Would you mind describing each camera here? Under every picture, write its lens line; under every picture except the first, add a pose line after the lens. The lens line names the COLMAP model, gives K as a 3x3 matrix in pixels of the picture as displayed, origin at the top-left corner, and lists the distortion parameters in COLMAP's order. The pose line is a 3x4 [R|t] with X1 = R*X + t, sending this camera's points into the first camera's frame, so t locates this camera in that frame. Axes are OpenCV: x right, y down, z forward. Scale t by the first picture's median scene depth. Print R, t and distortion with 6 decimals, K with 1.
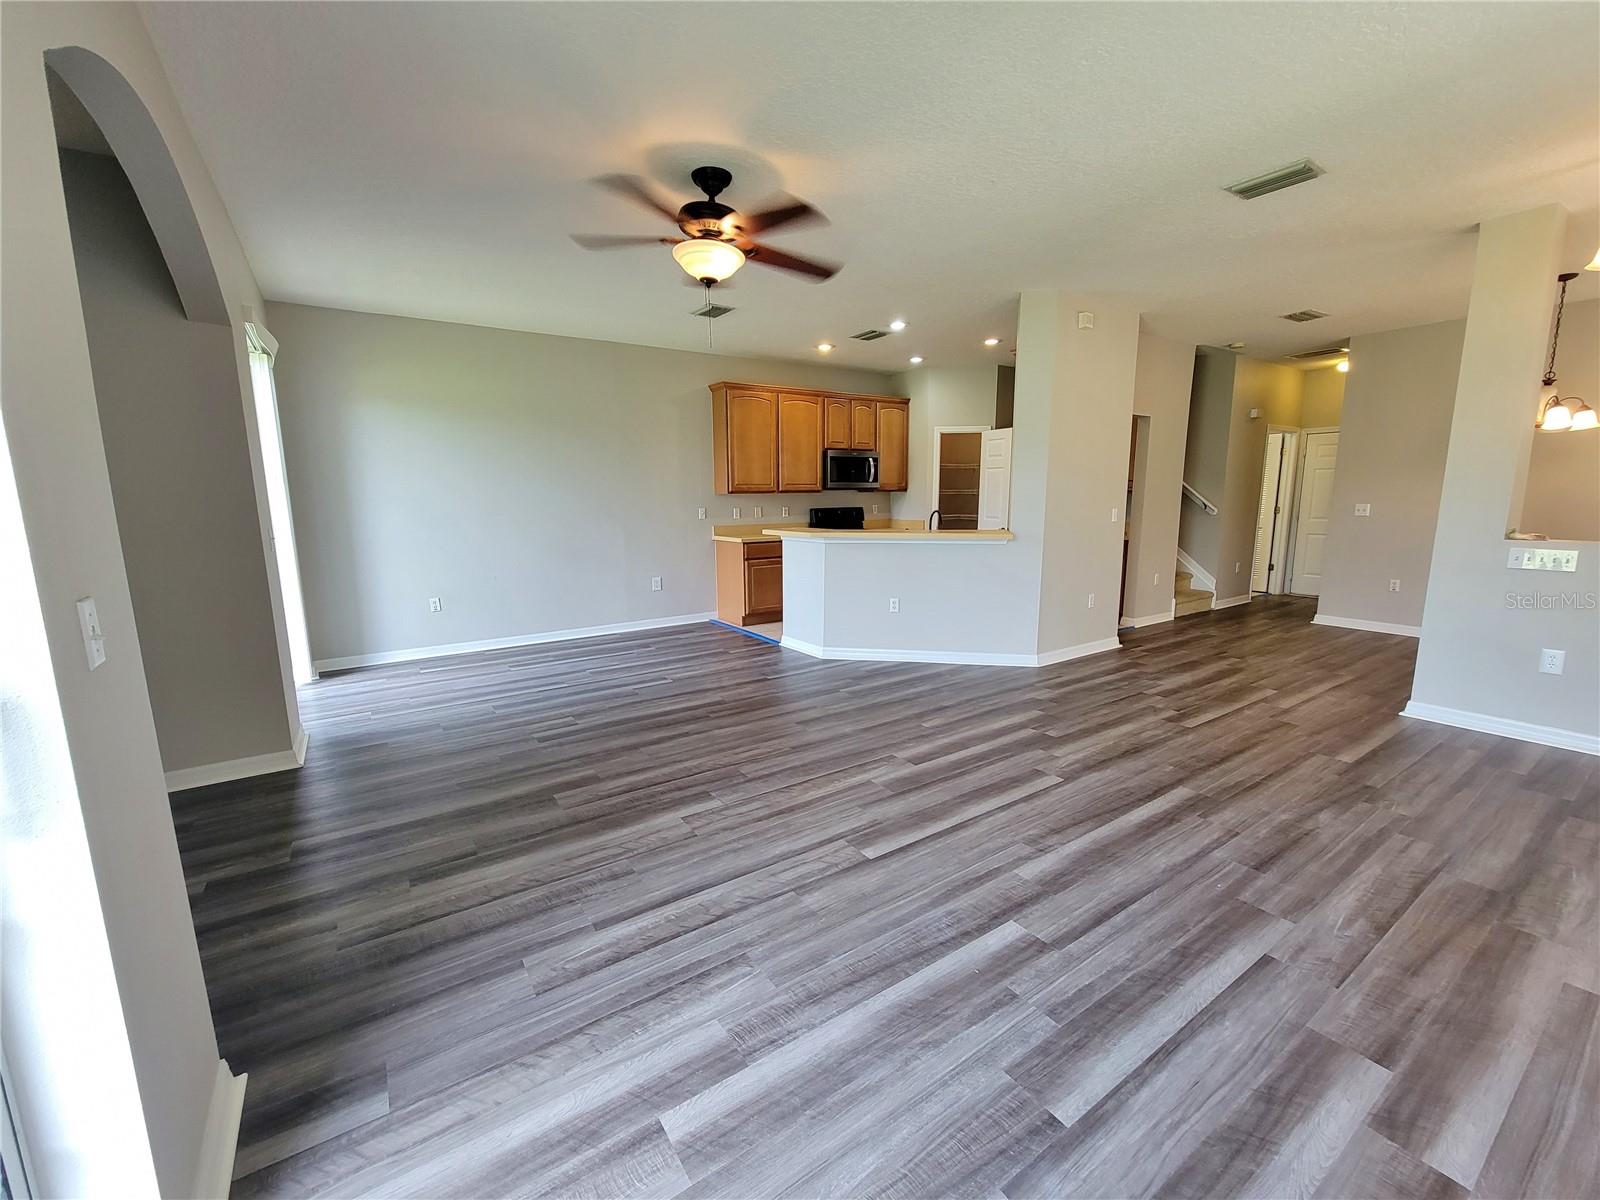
lens RADIAL K [[654.7, 0, 794.6], [0, 654.7, 602.7], [0, 0, 1]] dist [-0.003154, -0.000430]
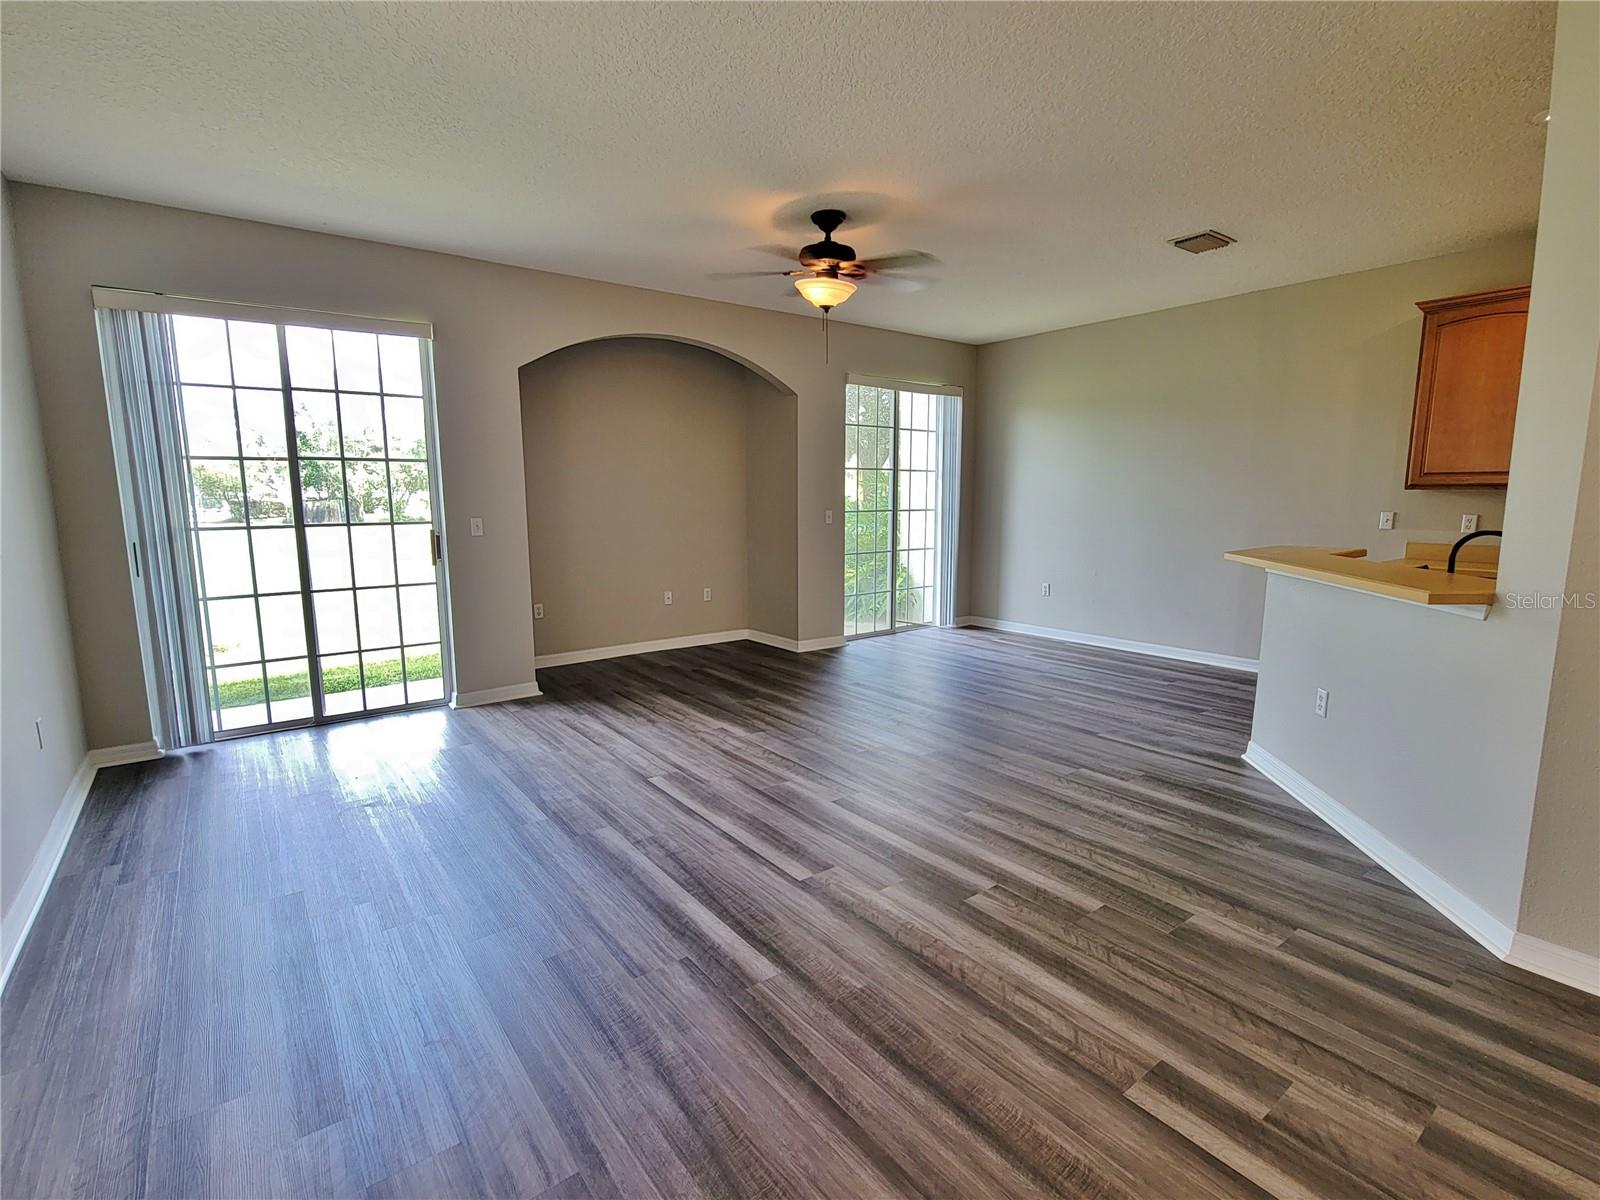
lens RADIAL K [[751.7, 0, 794.8], [0, 751.7, 603.2], [0, 0, 1]] dist [-0.003242, 0.000042]
pose [[0.057478, 0.154627, -0.986300, 1.039280], [-0.161063, 0.976428, 0.143693, -0.135862], [0.985269, 0.150597, 0.081028, 0.759514]]
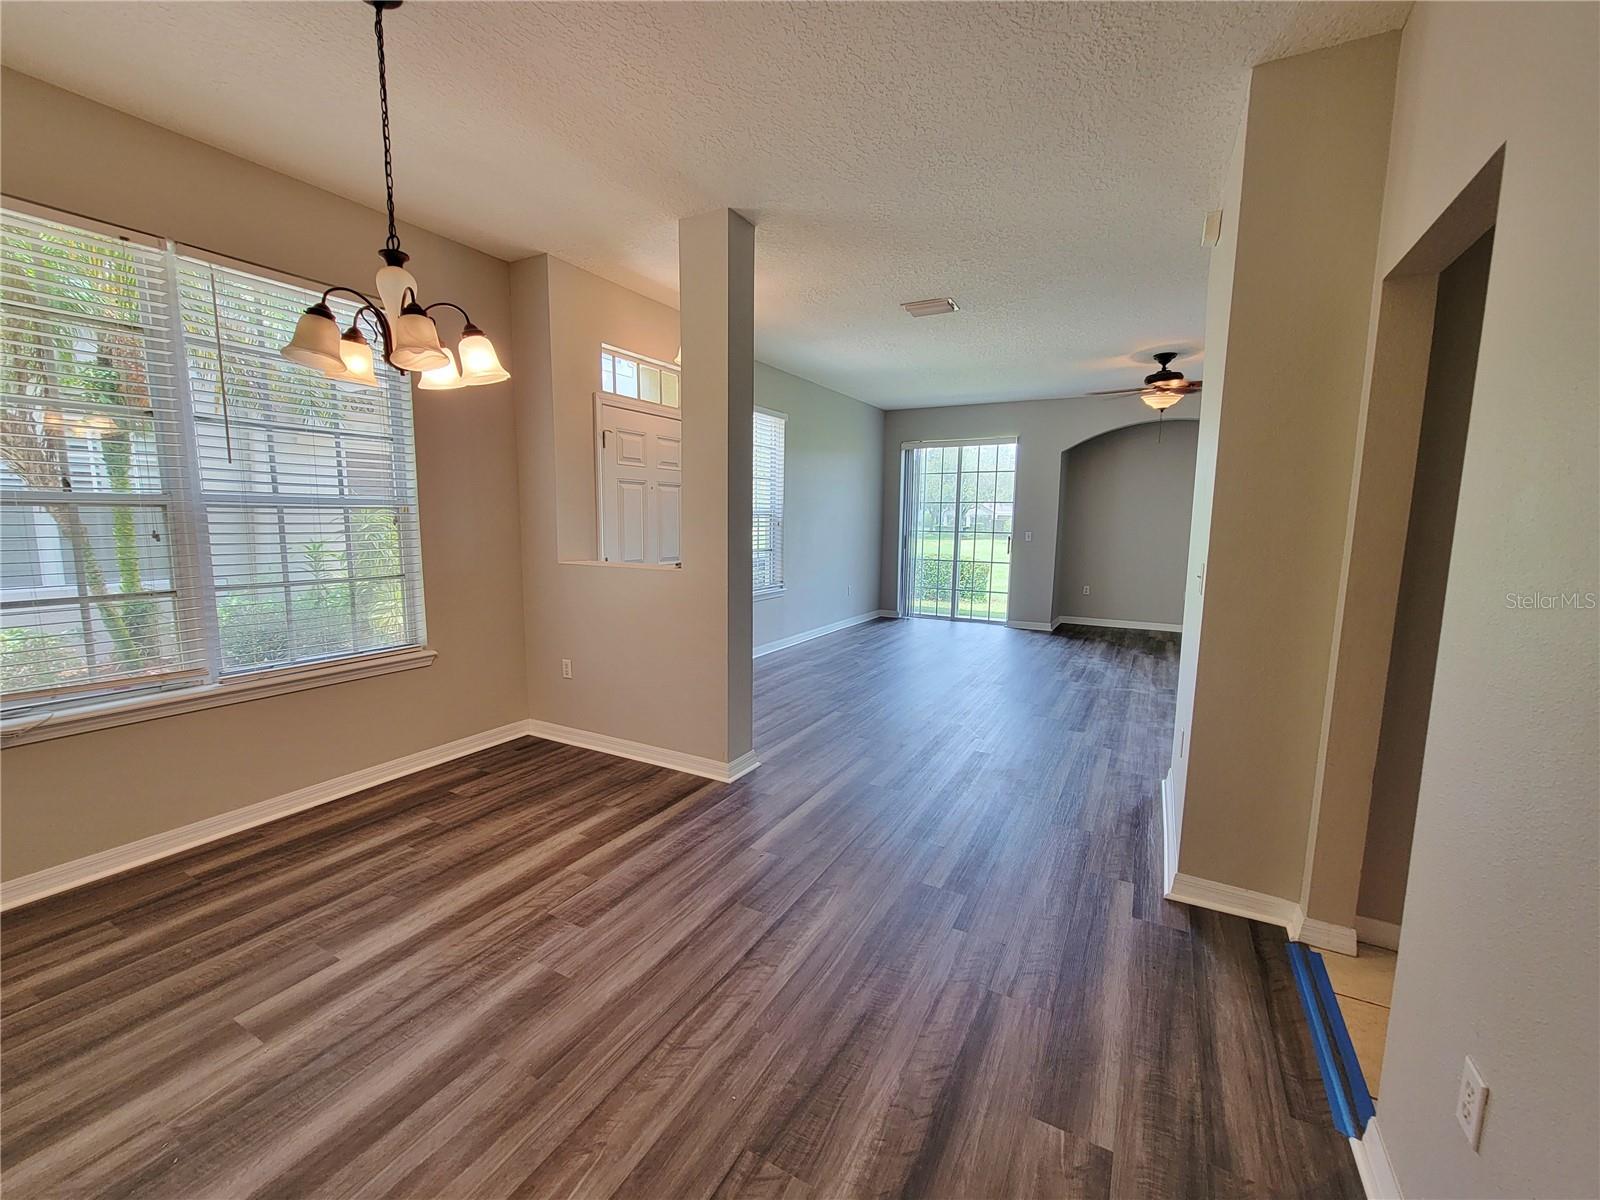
lens RADIAL K [[654.7, 0, 794.6], [0, 654.7, 602.7], [0, 0, 1]] dist [-0.003154, -0.000430]
pose [[-0.891501, 0.058067, -0.449283, 1.409235], [-0.078746, 0.956790, 0.279913, -0.331906], [0.446123, 0.284922, -0.848407, 1.899958]]
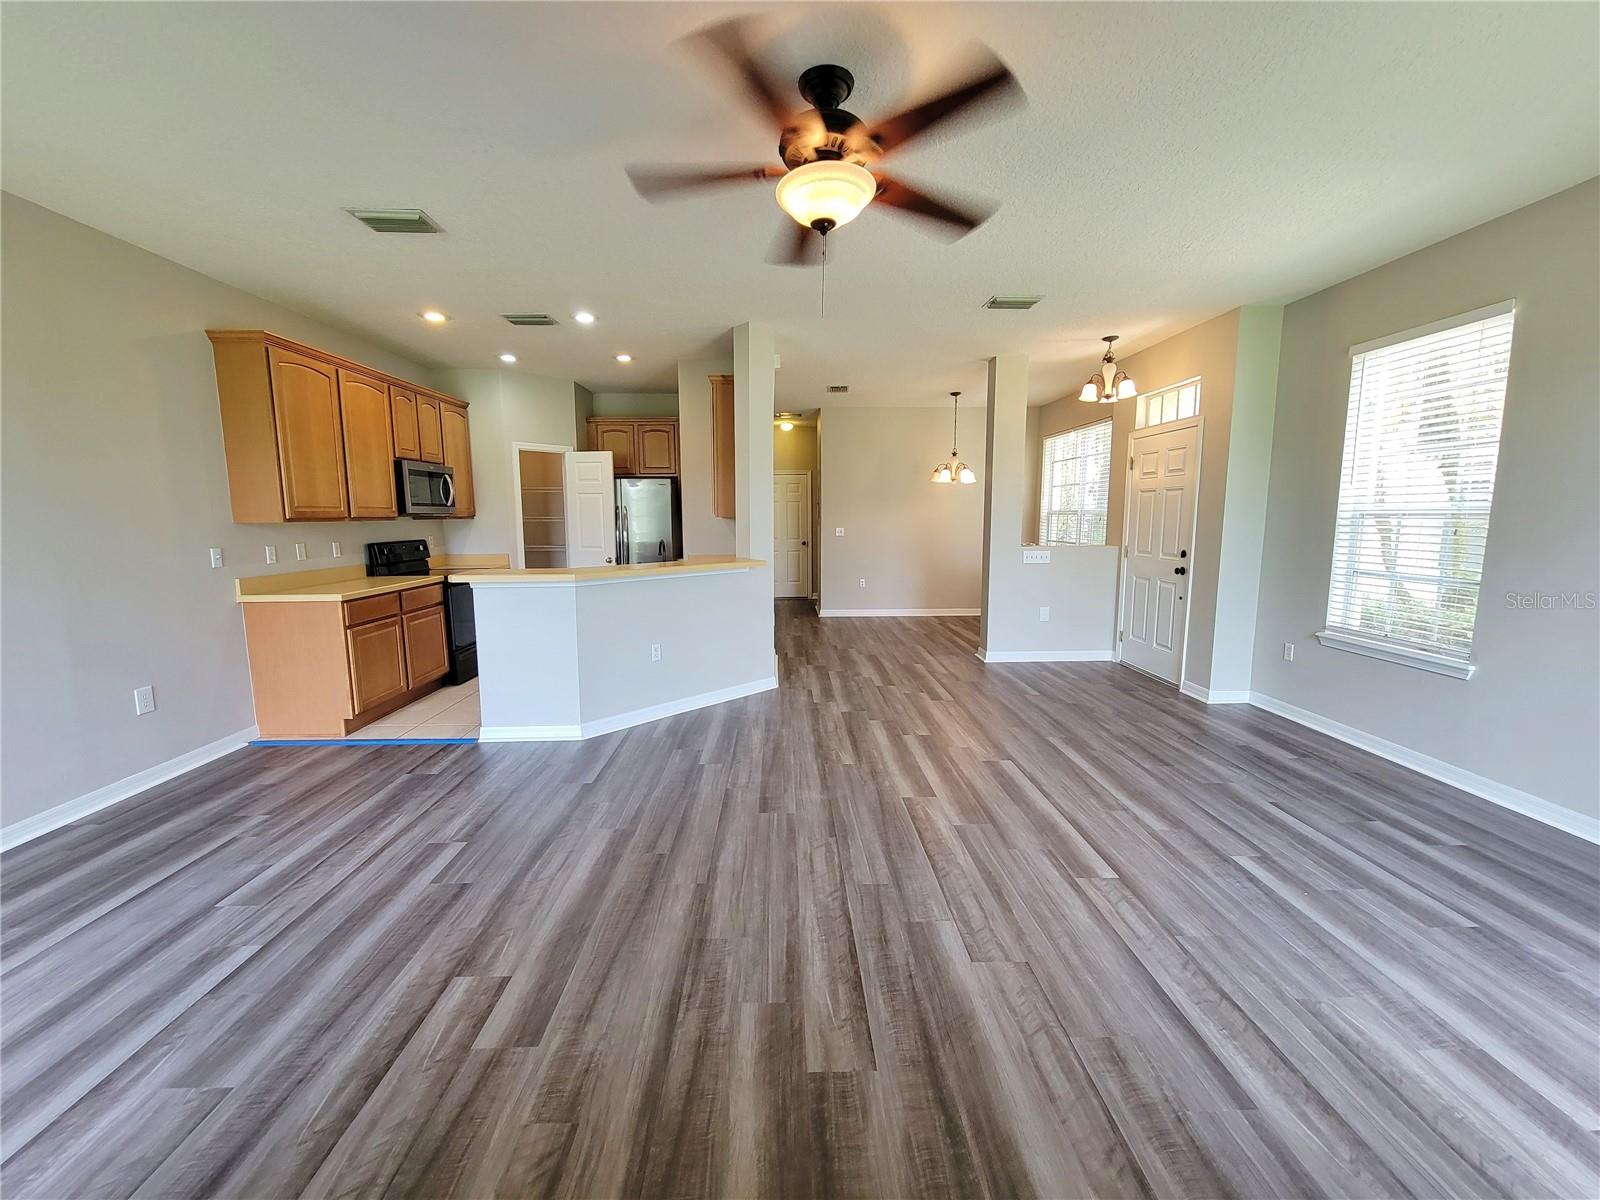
lens RADIAL K [[654.7, 0, 794.6], [0, 654.7, 602.7], [0, 0, 1]] dist [-0.003154, -0.000430]
pose [[0.539564, -0.106153, 0.835226, -0.654322], [0.140358, 0.989479, 0.035086, -0.093606], [-0.830163, 0.098299, 0.548786, 0.559147]]
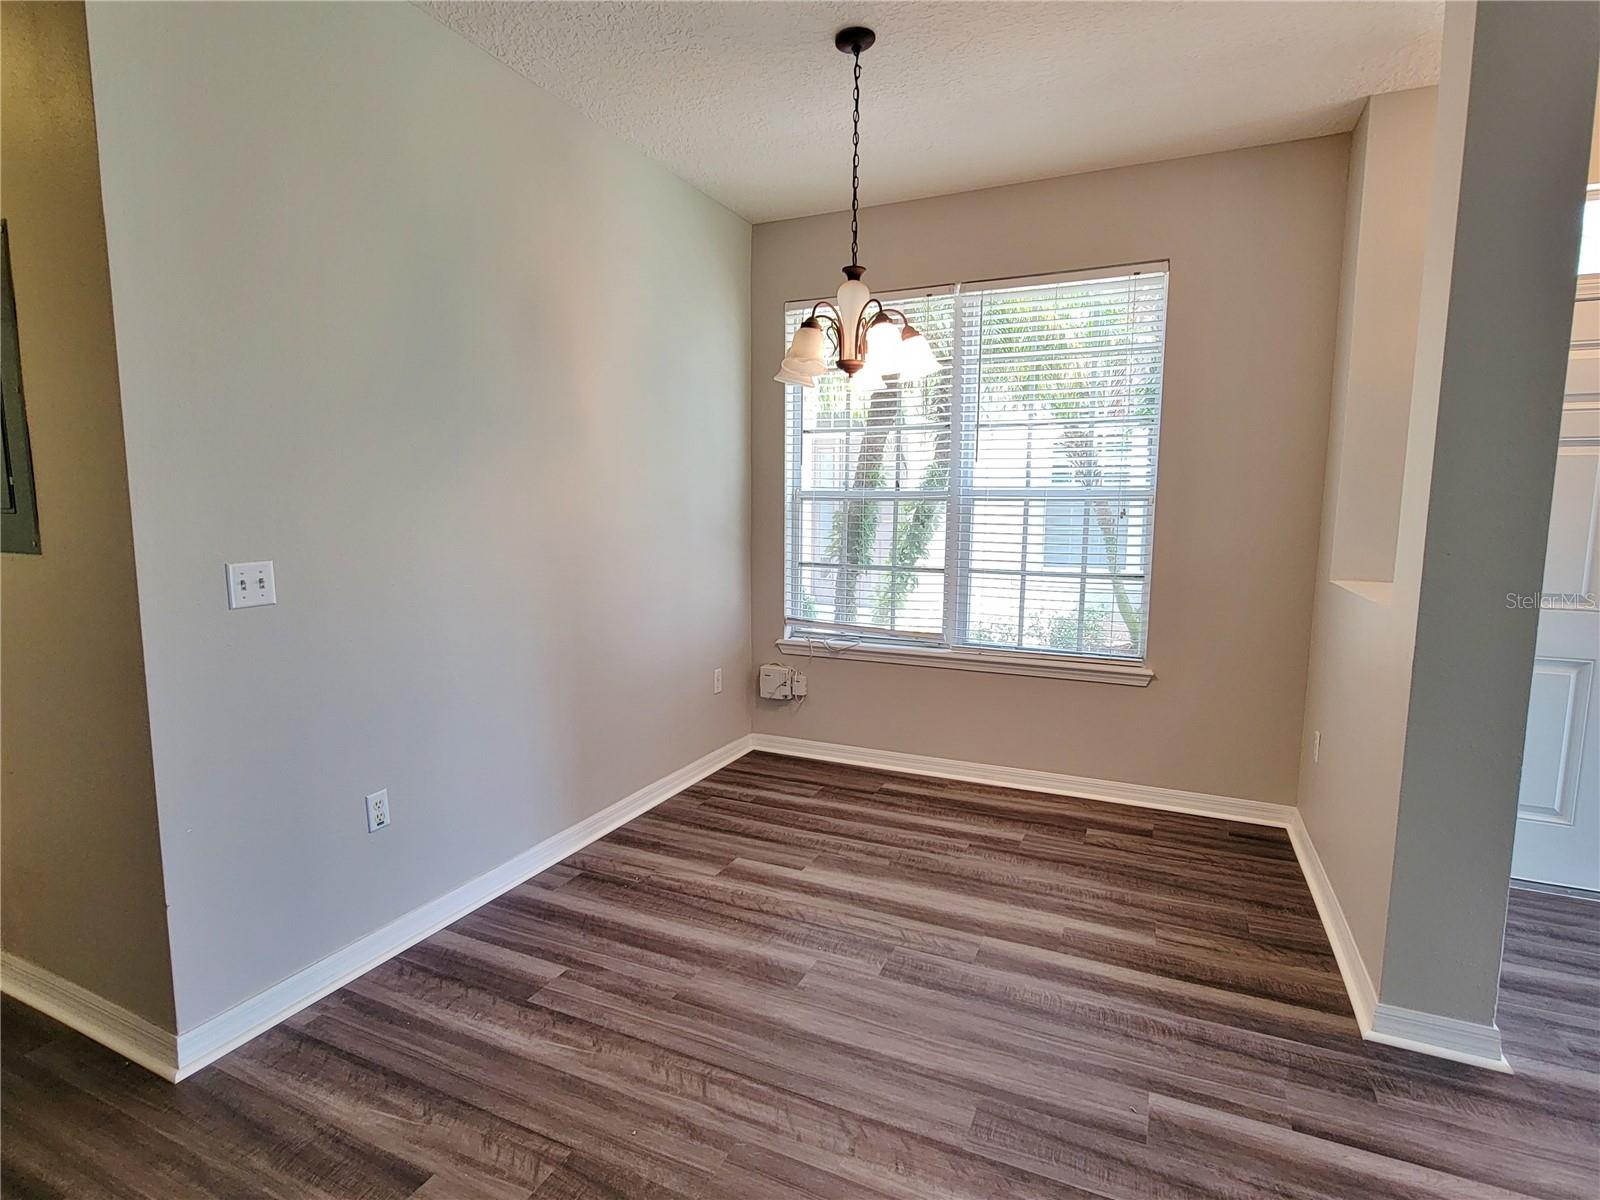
lens RADIAL K [[815.2, 0, 794.4], [0, 815.2, 603.0], [0, 0, 1]] dist [-0.002183, -0.000530]
pose [[-0.516133, -0.097638, 0.850925, 0.837208], [0.142527, 0.969839, 0.197733, -0.291306], [-0.844567, 0.223336, -0.486650, 1.698128]]
